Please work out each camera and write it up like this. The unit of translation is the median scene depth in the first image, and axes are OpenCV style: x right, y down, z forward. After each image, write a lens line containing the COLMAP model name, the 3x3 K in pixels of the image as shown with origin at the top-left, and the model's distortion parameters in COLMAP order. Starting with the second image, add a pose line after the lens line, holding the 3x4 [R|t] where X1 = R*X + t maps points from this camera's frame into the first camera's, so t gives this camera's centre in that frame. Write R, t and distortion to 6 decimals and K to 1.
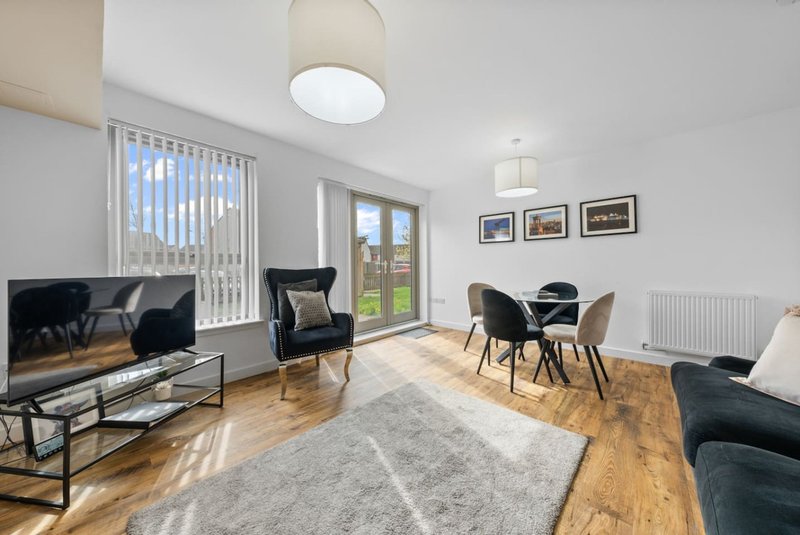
lens RADIAL K [[276.1, 0, 401.3], [0, 276.1, 267.3], [0, 0, 1]] dist [0.000330, 0.000074]
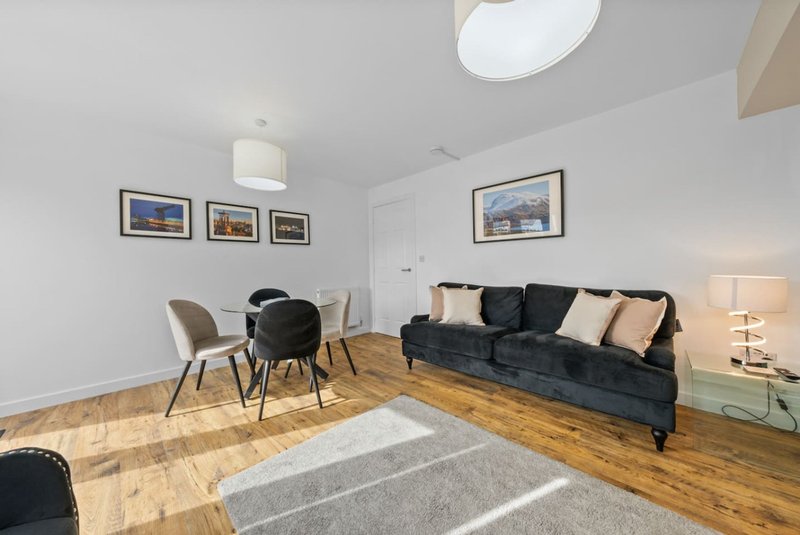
lens RADIAL K [[276.1, 0, 401.3], [0, 276.1, 267.3], [0, 0, 1]] dist [0.000330, 0.000074]
pose [[0.031325, 0.002912, 0.999505, -0.376507], [0.017636, 0.999838, -0.003466, -0.008307], [-0.999354, 0.017736, 0.031268, 0.506447]]
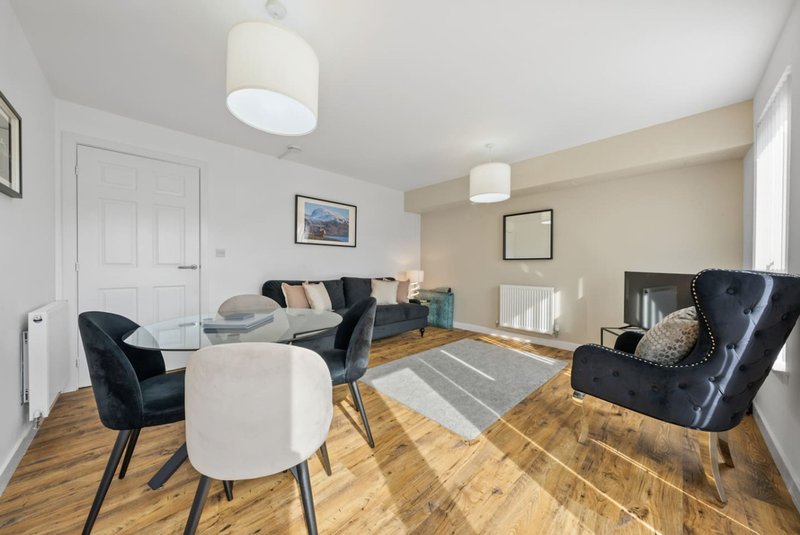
lens RADIAL K [[269.9, 0, 404.6], [0, 269.9, 268.8], [0, 0, 1]] dist [-0.000234, -0.000018]
pose [[-0.998183, 0.002512, 0.060204, 0.145907], [0.003225, 0.999926, 0.011752, -0.004758], [-0.060170, 0.011925, -0.998117, 1.335937]]
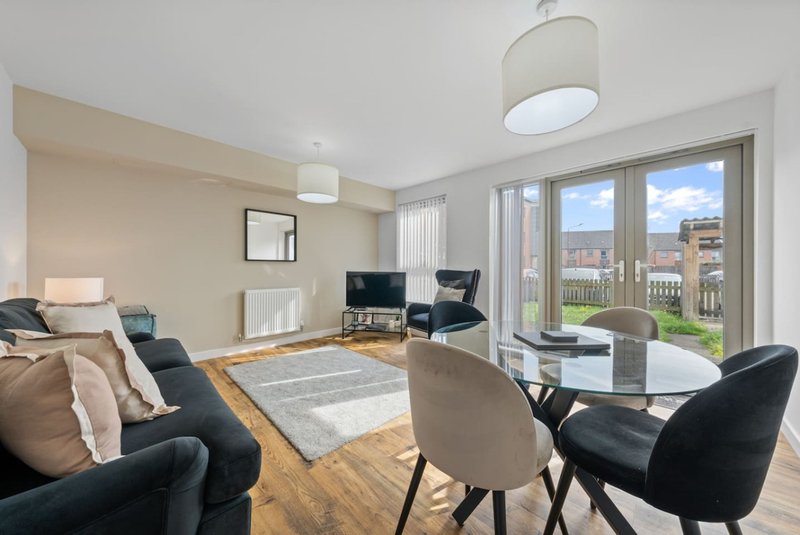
lens RADIAL K [[276.1, 0, 401.3], [0, 276.1, 267.3], [0, 0, 1]] dist [0.000330, 0.000074]
pose [[-0.043396, 0.008001, -0.999026, 0.829586], [-0.003979, 0.999959, 0.008181, -0.015564], [0.999050, 0.004330, -0.043362, 0.709260]]
